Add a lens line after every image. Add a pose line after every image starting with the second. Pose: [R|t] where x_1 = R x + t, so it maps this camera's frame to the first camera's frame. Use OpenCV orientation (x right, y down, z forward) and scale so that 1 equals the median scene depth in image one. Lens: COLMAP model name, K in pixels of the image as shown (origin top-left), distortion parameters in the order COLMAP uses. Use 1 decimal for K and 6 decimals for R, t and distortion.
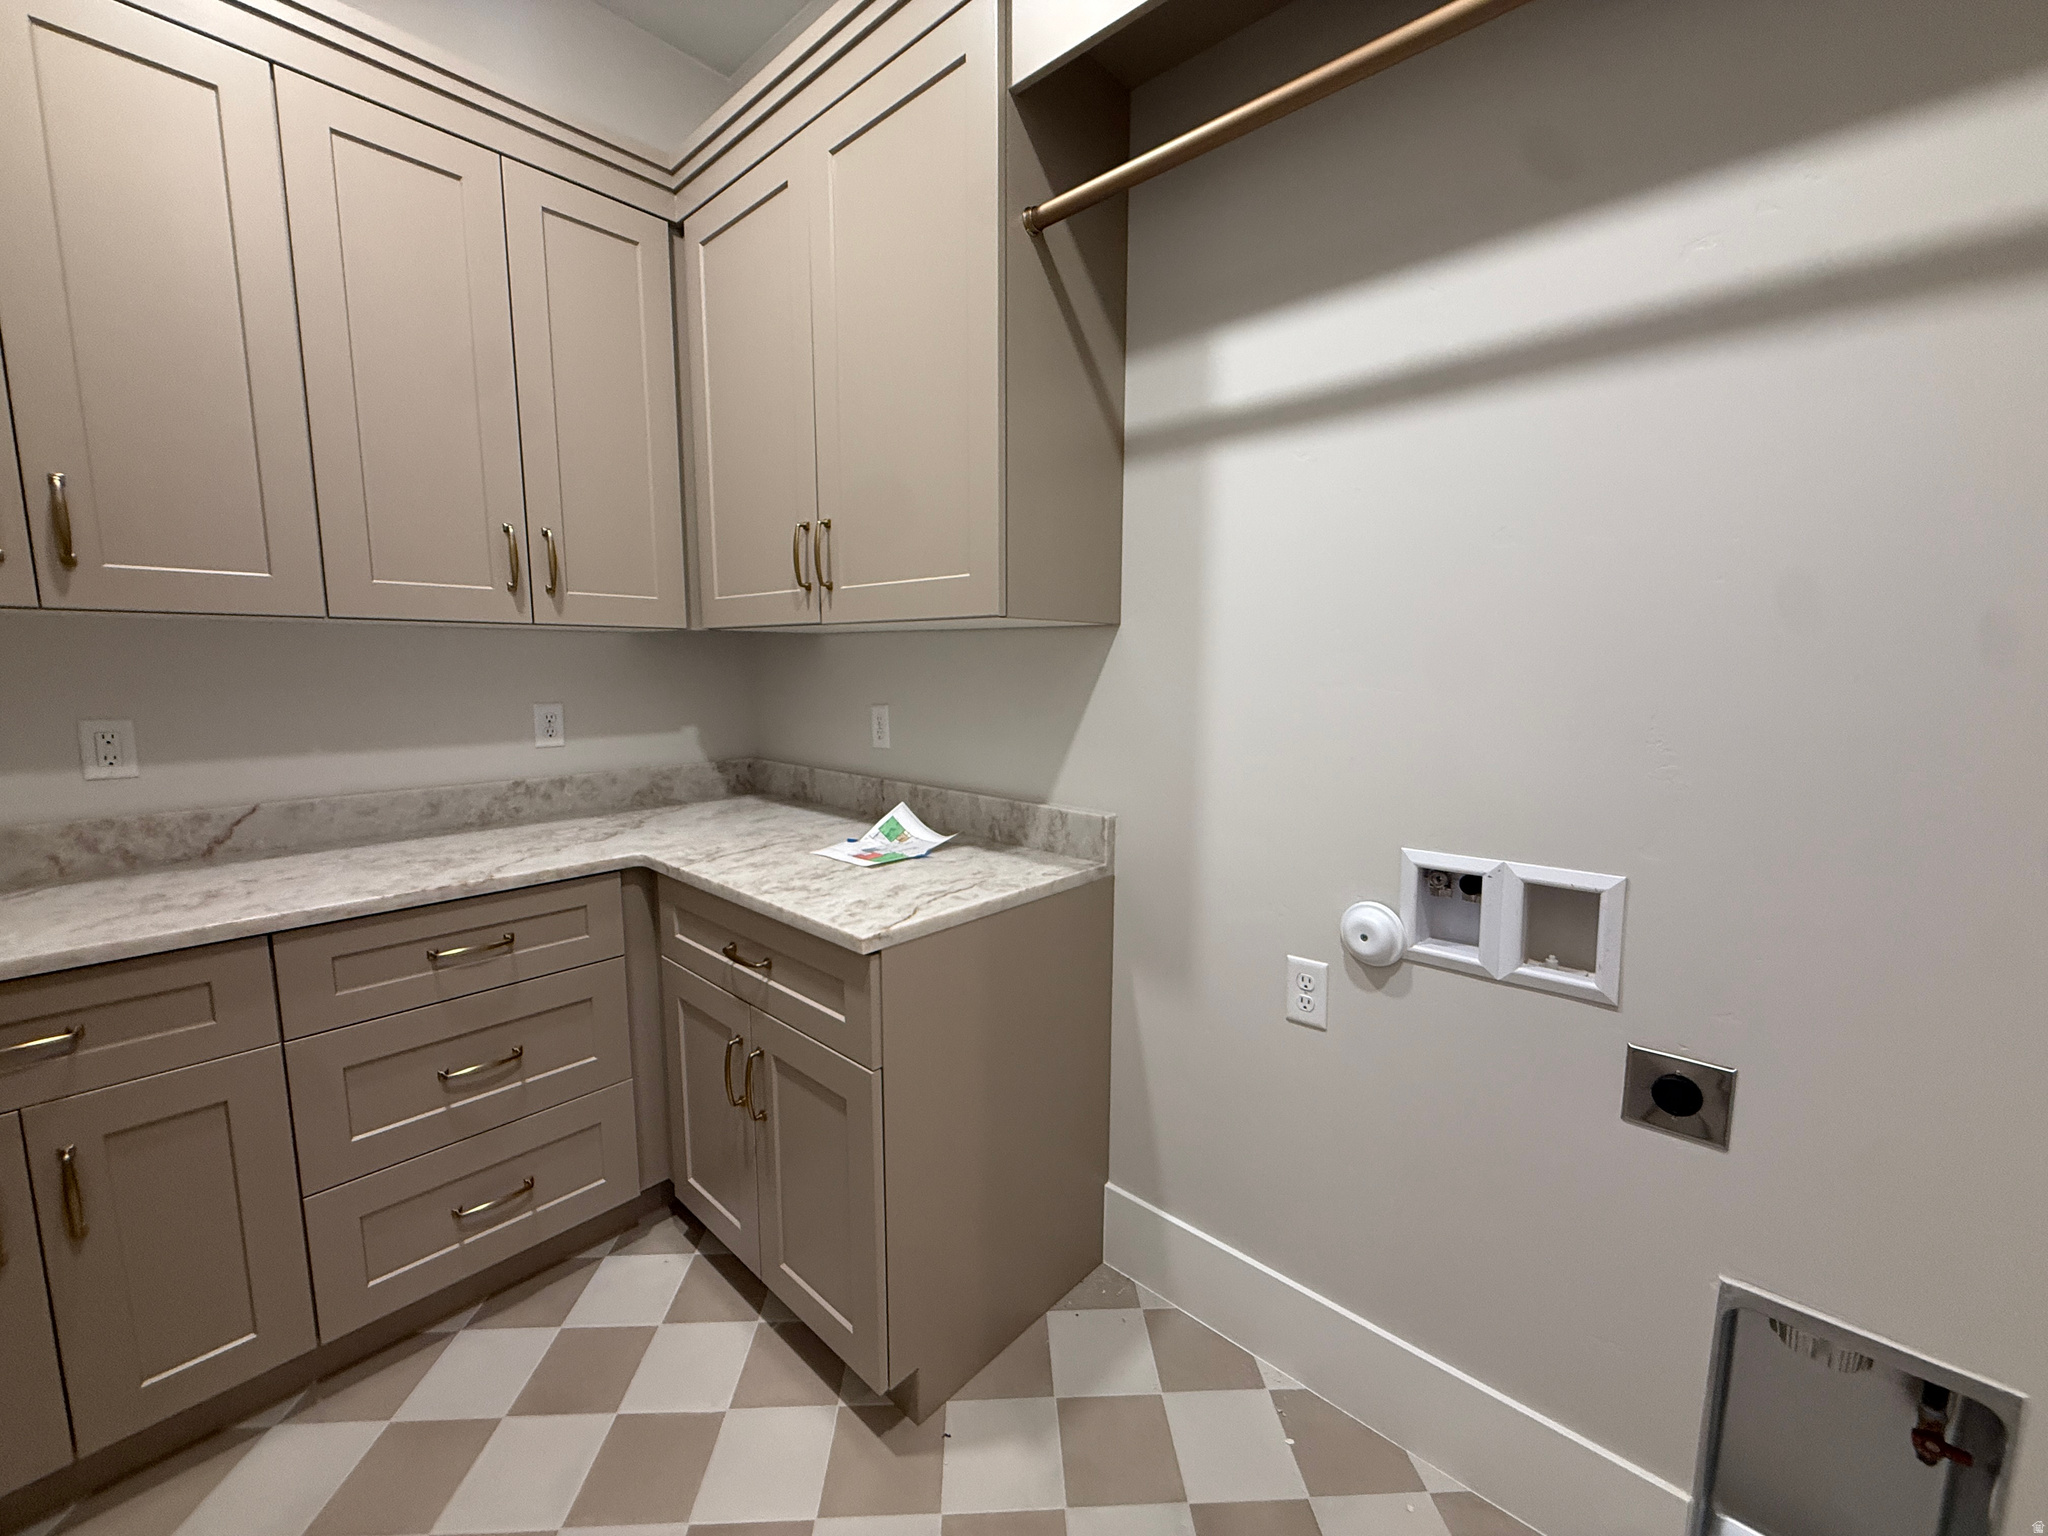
lens RADIAL K [[818.0, 0, 1026.0], [0, 818.0, 770.5], [0, 0, 1]] dist [-0.002458, 0.000070]
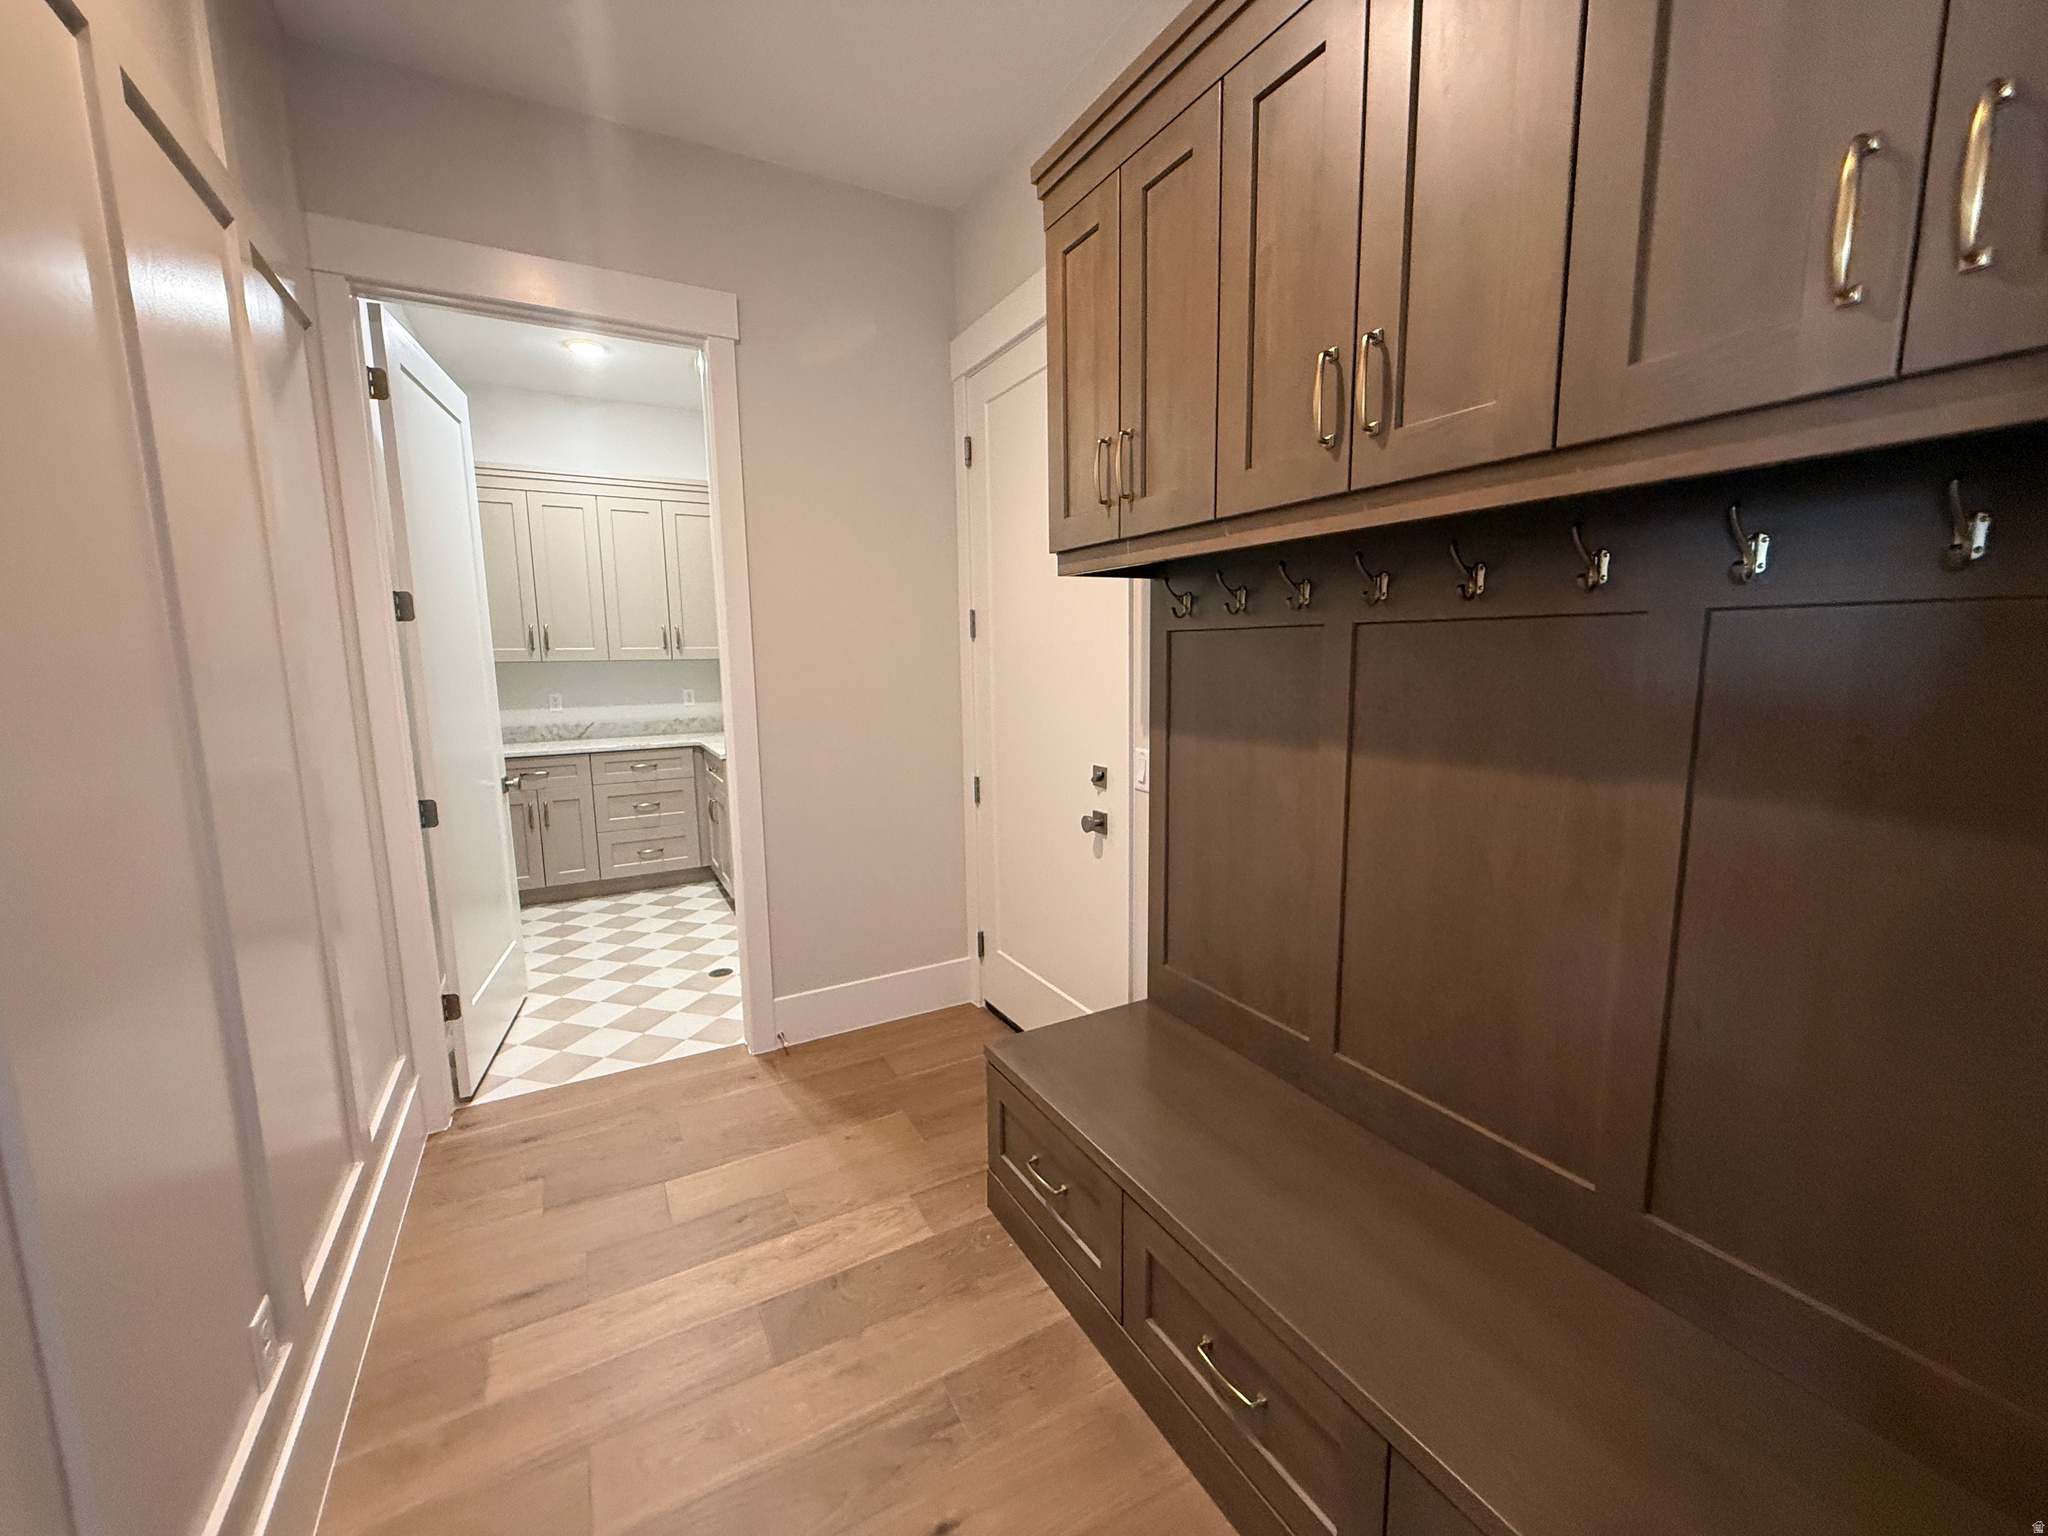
lens RADIAL K [[818.0, 0, 1026.0], [0, 818.0, 770.5], [0, 0, 1]] dist [-0.002458, 0.000070]
pose [[0.949594, 0.030643, -0.311980, 1.538030], [-0.027993, 0.999524, 0.012970, 0.140260], [0.312229, -0.003583, 0.950000, -1.382331]]
